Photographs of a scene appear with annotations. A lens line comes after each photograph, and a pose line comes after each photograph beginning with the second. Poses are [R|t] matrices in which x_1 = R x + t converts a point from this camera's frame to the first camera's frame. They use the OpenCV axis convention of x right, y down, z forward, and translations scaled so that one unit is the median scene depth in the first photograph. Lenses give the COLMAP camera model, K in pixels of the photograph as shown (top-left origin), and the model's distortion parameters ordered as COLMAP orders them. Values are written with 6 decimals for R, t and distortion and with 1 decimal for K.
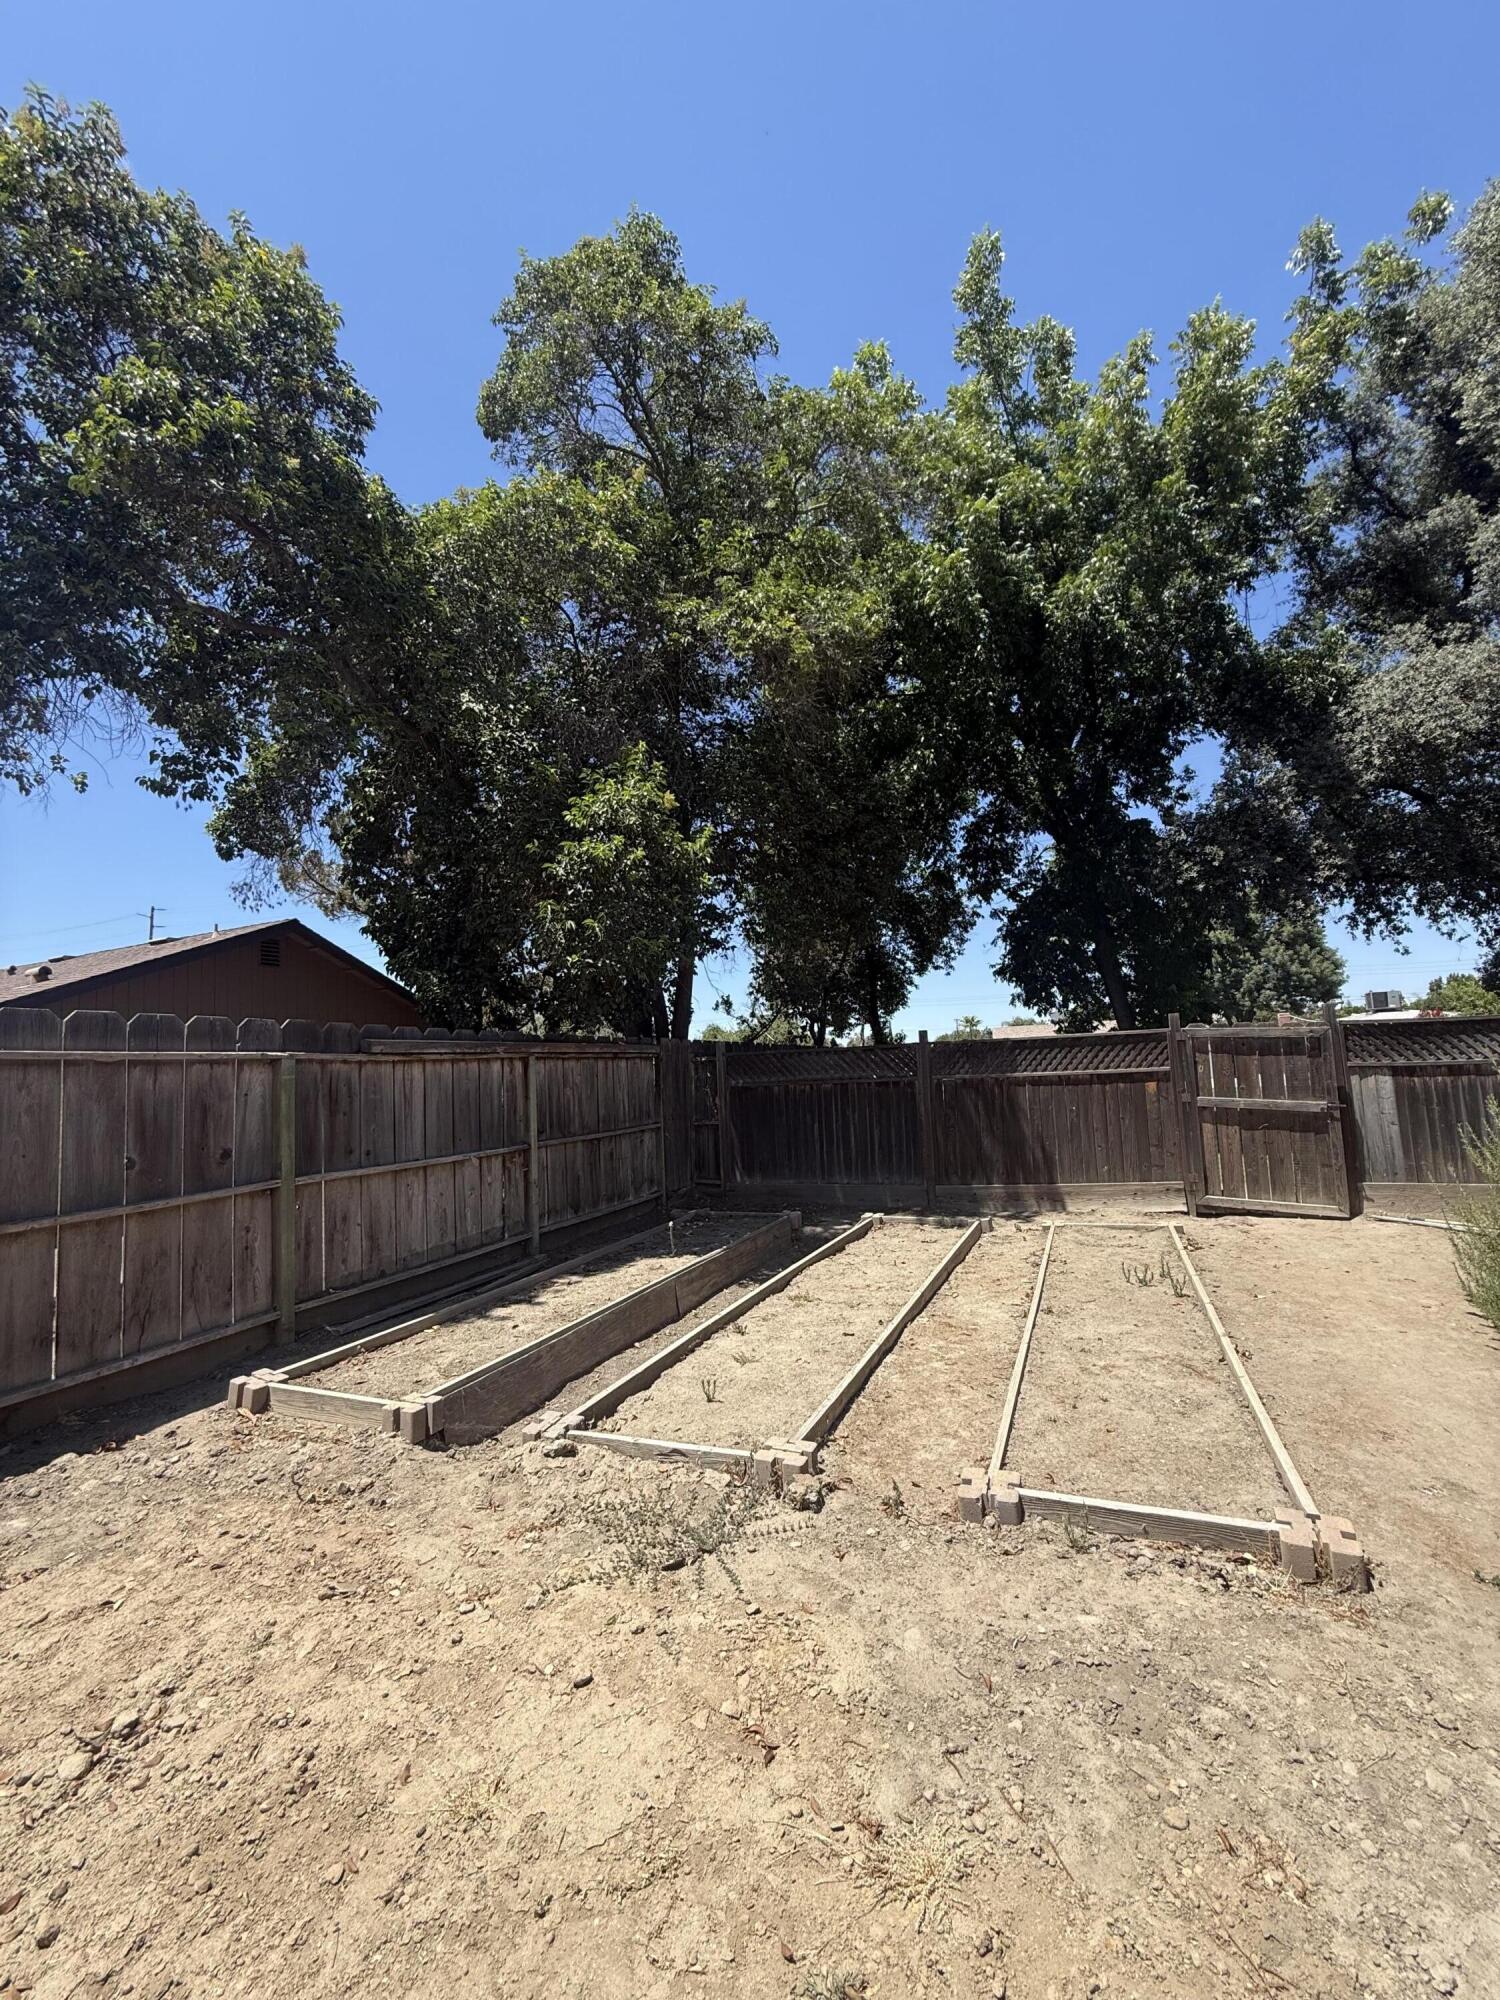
lens RADIAL K [[796.5, 0, 750.0], [0, 796.5, 1000.0], [0, 0, 1]] dist [-0.003224, -0.000078]
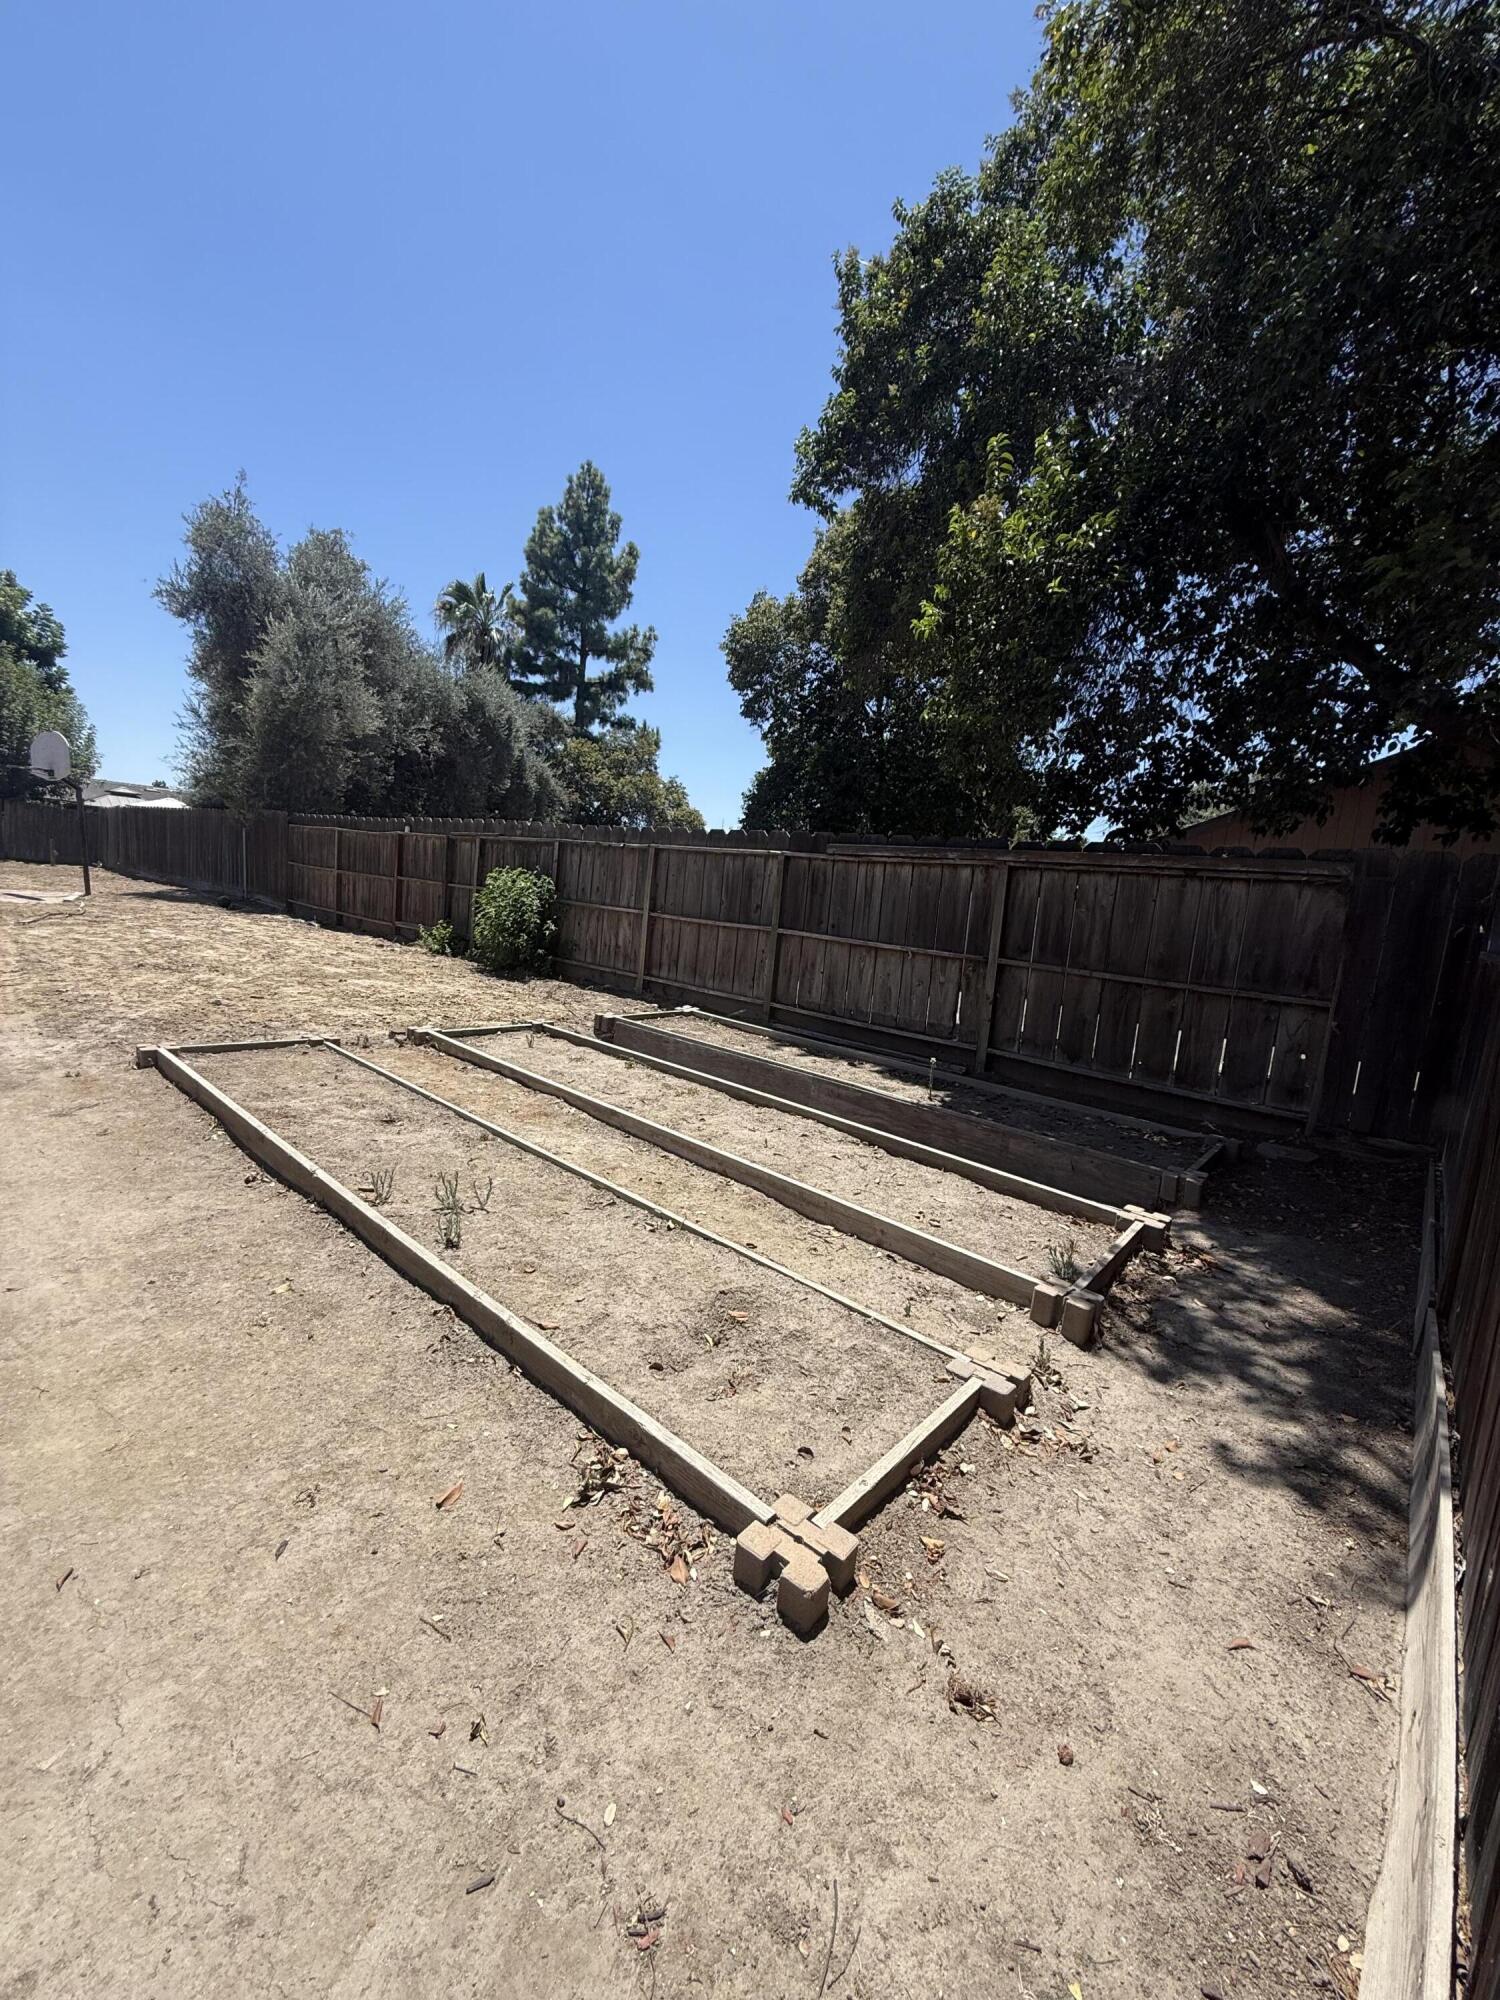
lens RADIAL K [[796.5, 0, 750.0], [0, 796.5, 1000.0], [0, 0, 1]] dist [-0.003224, -0.000078]
pose [[-0.322985, 0.153789, -0.933825, 0.505036], [0.015899, 0.987451, 0.157122, 0.054685], [0.946271, 0.035901, -0.321377, 0.736743]]
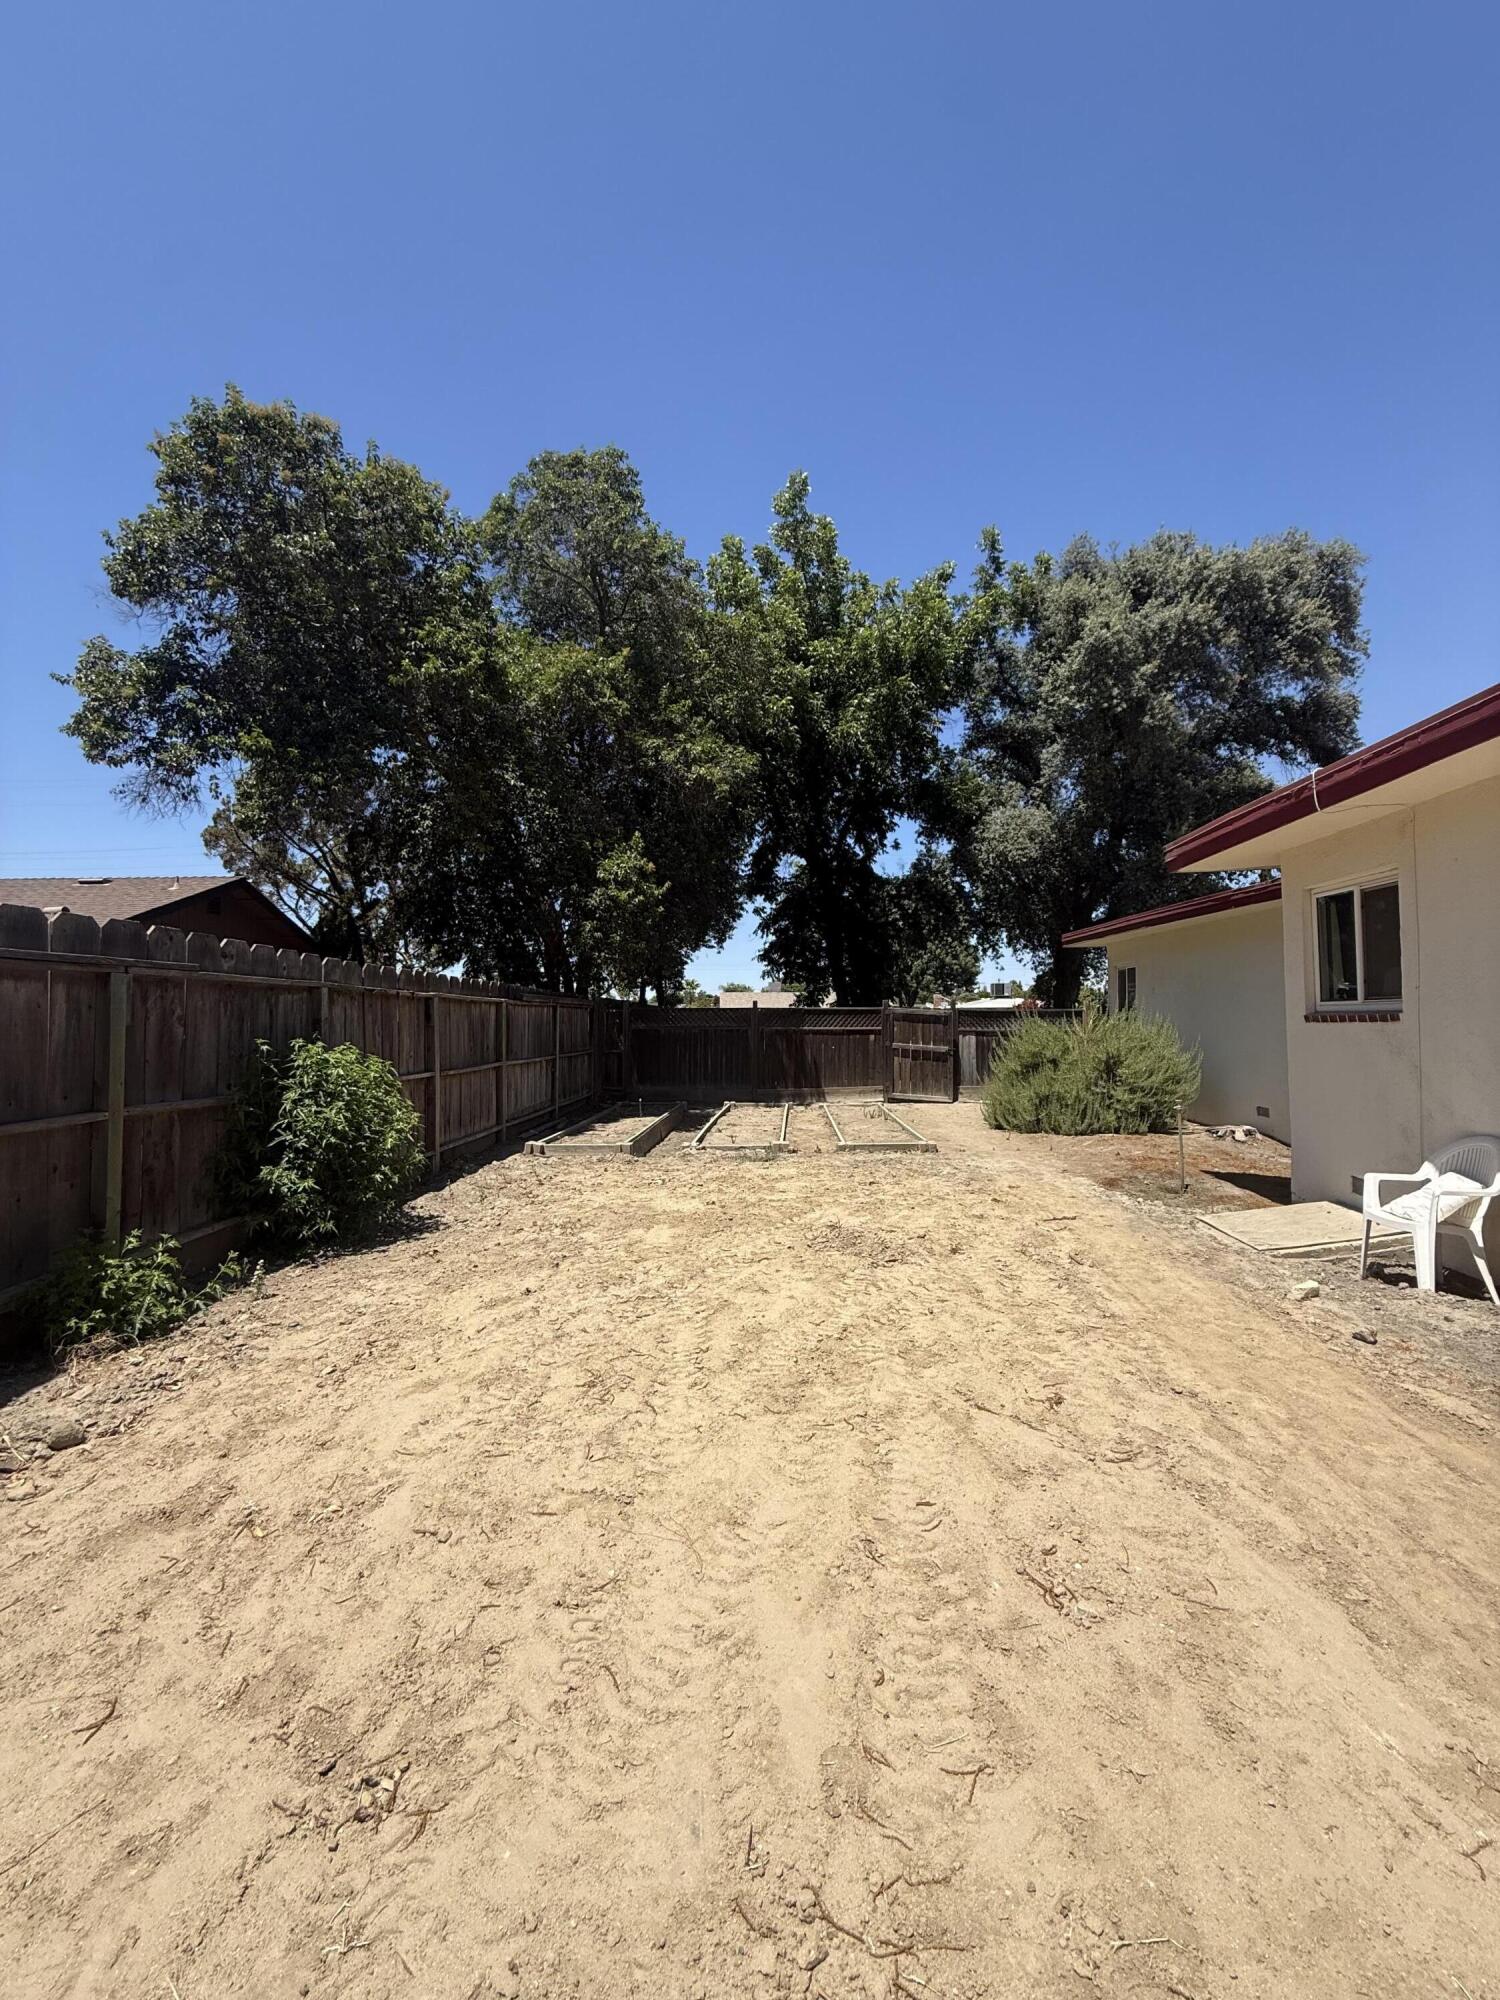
lens RADIAL K [[796.5, 0, 750.0], [0, 796.5, 1000.0], [0, 0, 1]] dist [-0.003224, -0.000078]
pose [[0.934678, 0.054263, 0.351329, -0.366304], [-0.073291, 0.996464, 0.041079, -0.030935], [-0.347857, -0.064145, 0.935351, -0.559686]]
